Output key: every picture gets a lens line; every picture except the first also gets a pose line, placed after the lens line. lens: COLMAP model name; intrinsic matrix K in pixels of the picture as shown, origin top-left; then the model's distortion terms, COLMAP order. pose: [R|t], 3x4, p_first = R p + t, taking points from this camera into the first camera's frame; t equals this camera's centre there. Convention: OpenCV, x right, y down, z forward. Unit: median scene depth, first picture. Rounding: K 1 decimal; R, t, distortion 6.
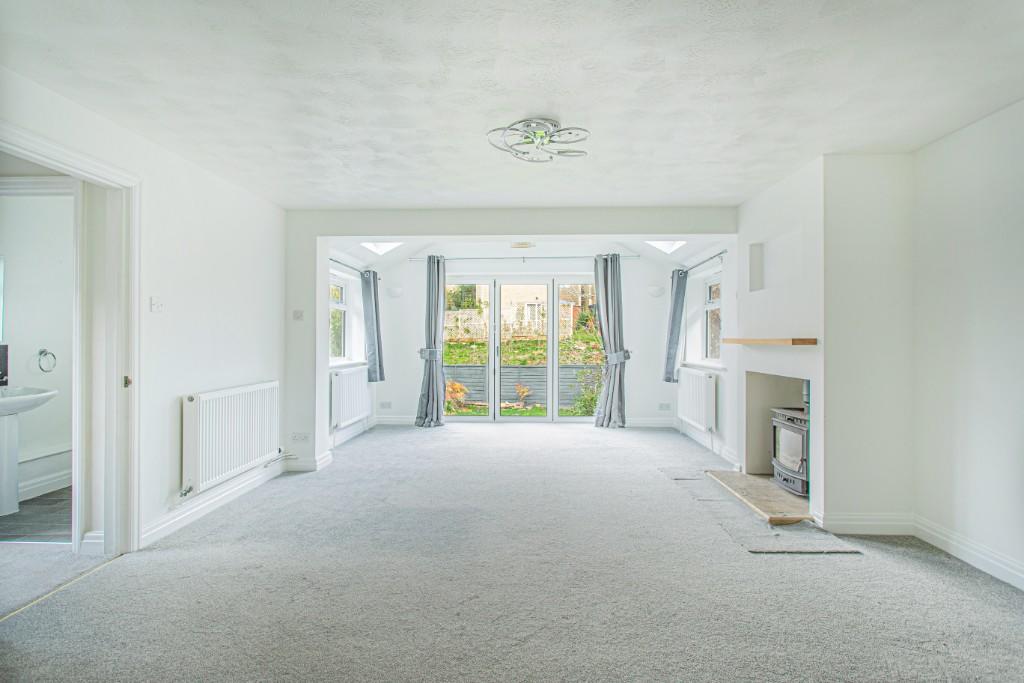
lens RADIAL K [[514.8, 0, 514.6], [0, 514.8, 340.2], [0, 0, 1]] dist [0.005527, 0.000677]
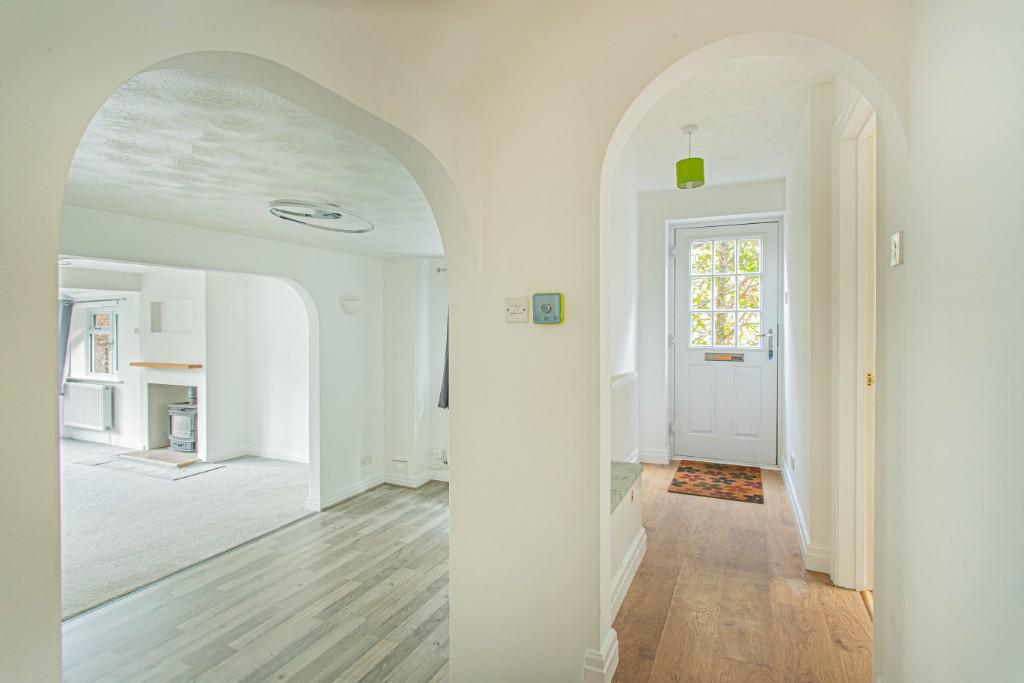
lens RADIAL K [[514.8, 0, 514.1], [0, 514.8, 337.2], [0, 0, 1]] dist [0.005527, 0.000677]
pose [[0.397908, -0.019051, 0.917227, -0.557324], [0.005443, 0.999816, 0.018405, -0.105792], [-0.917409, -0.002331, 0.397939, -0.652140]]
